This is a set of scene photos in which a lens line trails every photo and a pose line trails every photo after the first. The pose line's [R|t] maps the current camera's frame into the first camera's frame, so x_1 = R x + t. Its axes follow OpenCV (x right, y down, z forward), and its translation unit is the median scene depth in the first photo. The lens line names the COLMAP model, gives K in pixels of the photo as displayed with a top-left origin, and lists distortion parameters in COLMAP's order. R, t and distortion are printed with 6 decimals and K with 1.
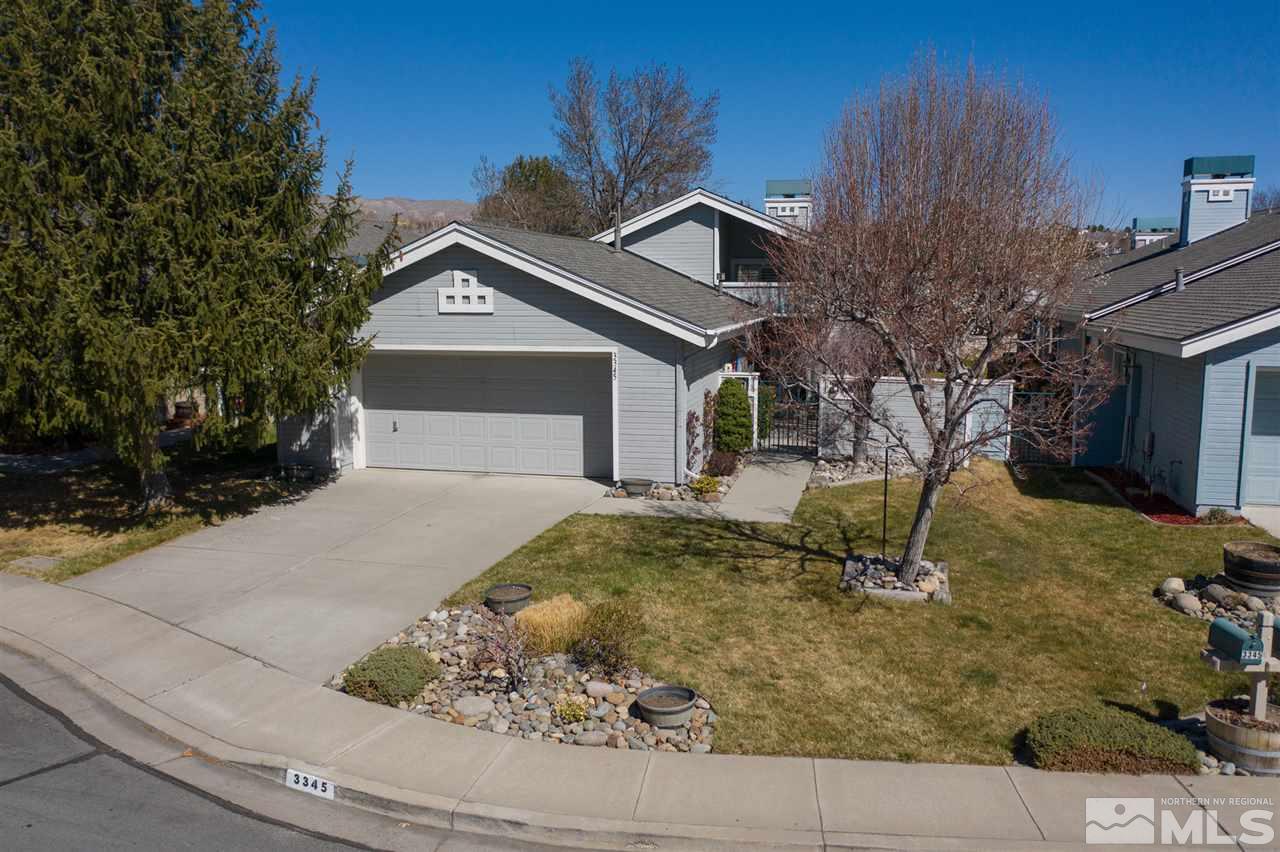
lens RADIAL K [[998.0, 0, 638.7], [0, 998.0, 424.6], [0, 0, 1]] dist [-0.013210, 0.009205]
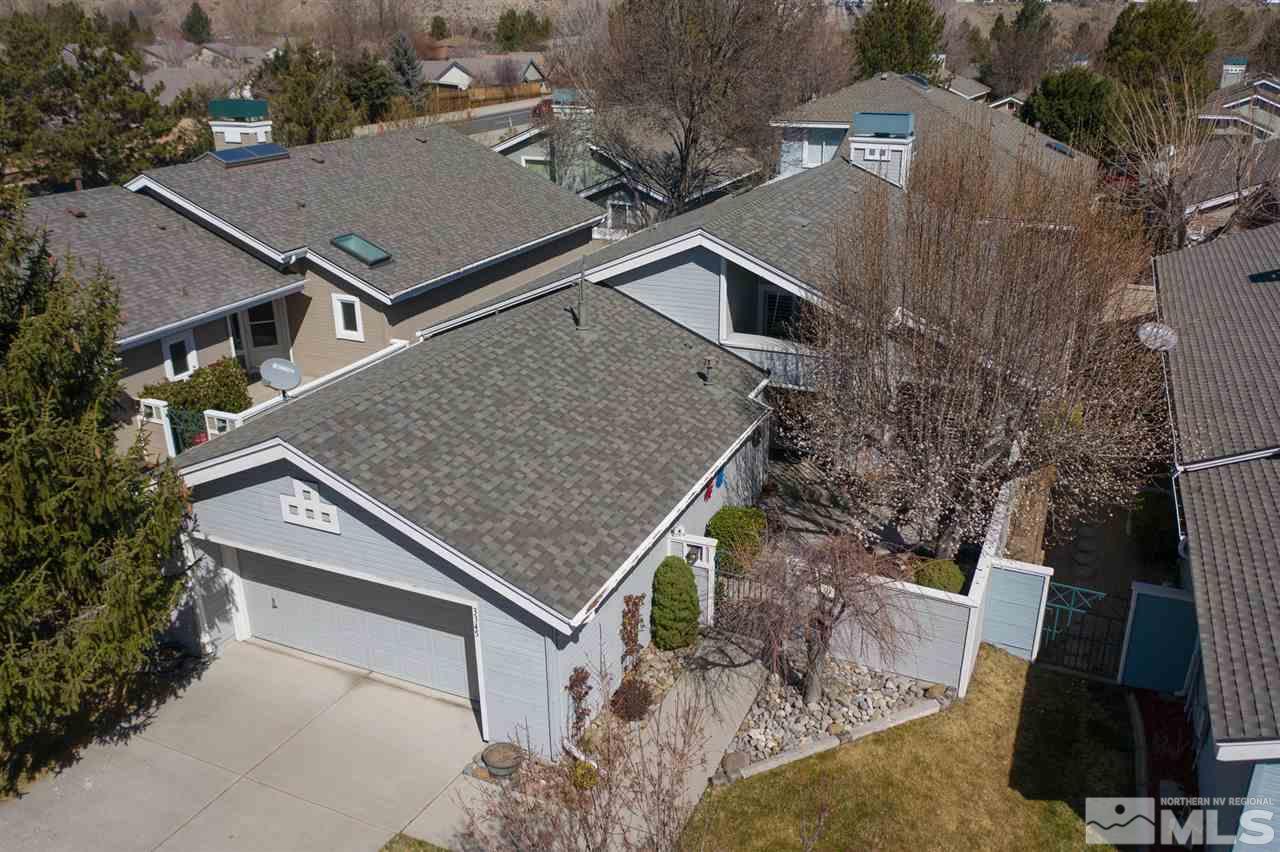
lens RADIAL K [[998.0, 0, 645.2], [0, 998.0, 417.9], [0, 0, 1]] dist [-0.013210, 0.009205]
pose [[0.983979, 0.060763, -0.167610, 0.251677], [-0.018557, 0.969928, 0.242682, -0.445996], [0.177316, -0.235684, 0.955517, 0.321568]]
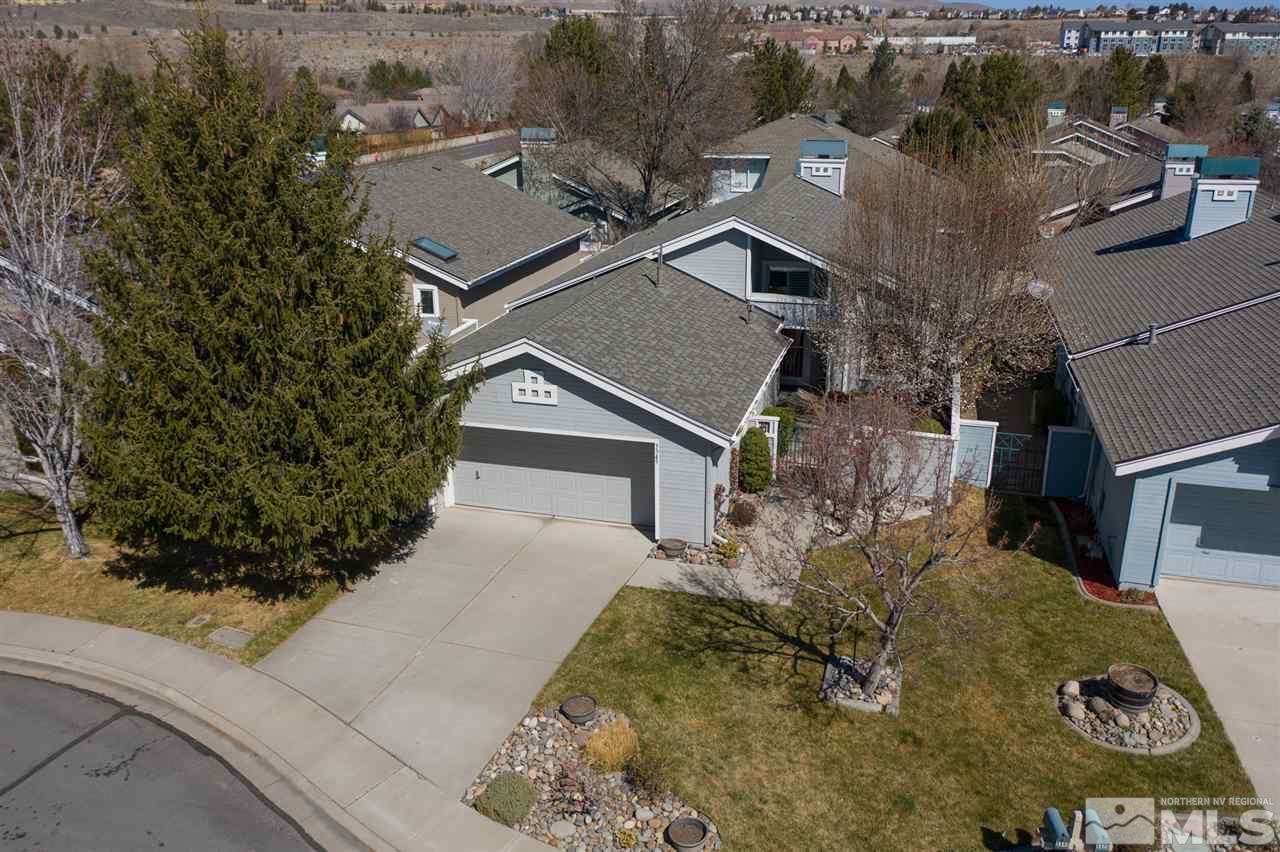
lens RADIAL K [[998.0, 0, 642.8], [0, 998.0, 419.5], [0, 0, 1]] dist [-0.013210, 0.009205]
pose [[0.999214, 0.009261, -0.038537, 0.006366], [-0.001397, 0.979945, 0.199266, -0.372470], [0.039610, -0.199055, 0.979187, -0.214552]]
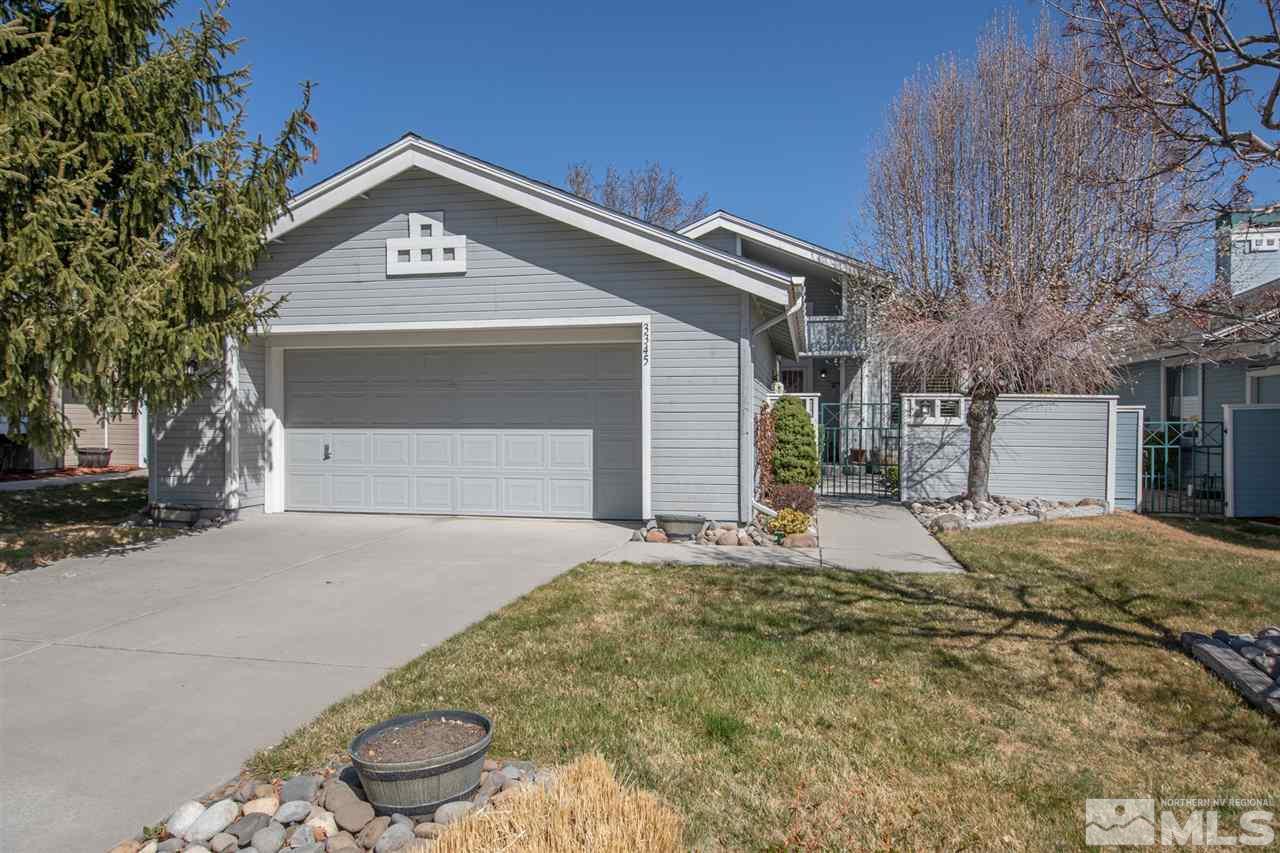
lens RADIAL K [[795.4, 0, 642.6], [0, 795.4, 423.7], [0, 0, 1]] dist [0.020775, 0.002187]
pose [[0.999470, 0.003442, 0.032358, -0.046385], [0.000955, 0.990859, -0.134897, 0.070690], [-0.032527, 0.134857, 0.990331, 0.517807]]
